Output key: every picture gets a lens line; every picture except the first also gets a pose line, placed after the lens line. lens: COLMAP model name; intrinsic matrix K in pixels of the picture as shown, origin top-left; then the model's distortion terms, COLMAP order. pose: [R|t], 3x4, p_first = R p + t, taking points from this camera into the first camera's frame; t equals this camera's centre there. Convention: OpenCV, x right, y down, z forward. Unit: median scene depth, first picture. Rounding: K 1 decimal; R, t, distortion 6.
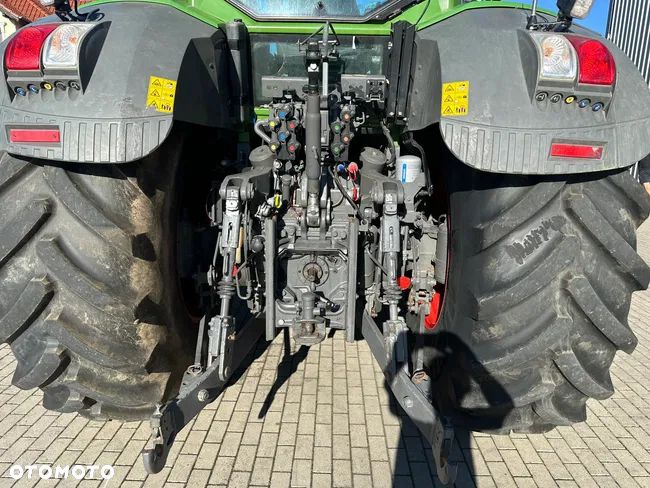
lens RADIAL K [[409.4, 0, 327.4], [0, 409.4, 251.7], [0, 0, 1]] dist [0.047722, -0.070326]
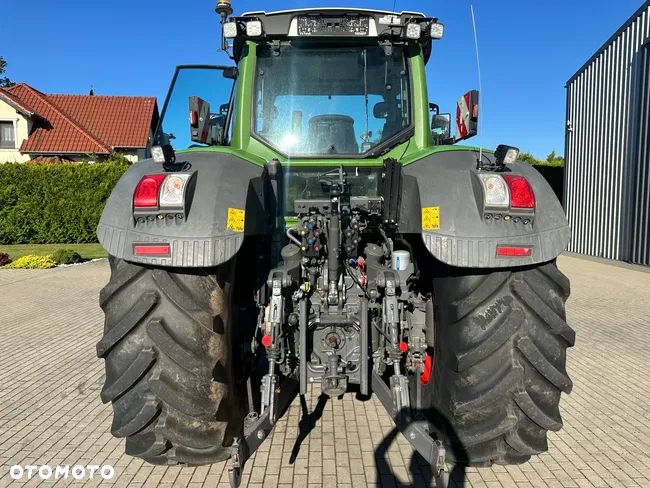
lens RADIAL K [[409.4, 0, 327.4], [0, 409.4, 251.7], [0, 0, 1]] dist [0.047722, -0.070326]
pose [[0.999387, -0.020060, 0.028708, -0.104802], [0.024634, 0.985298, -0.169061, -0.008514], [-0.024895, 0.169665, 0.985187, -0.415240]]
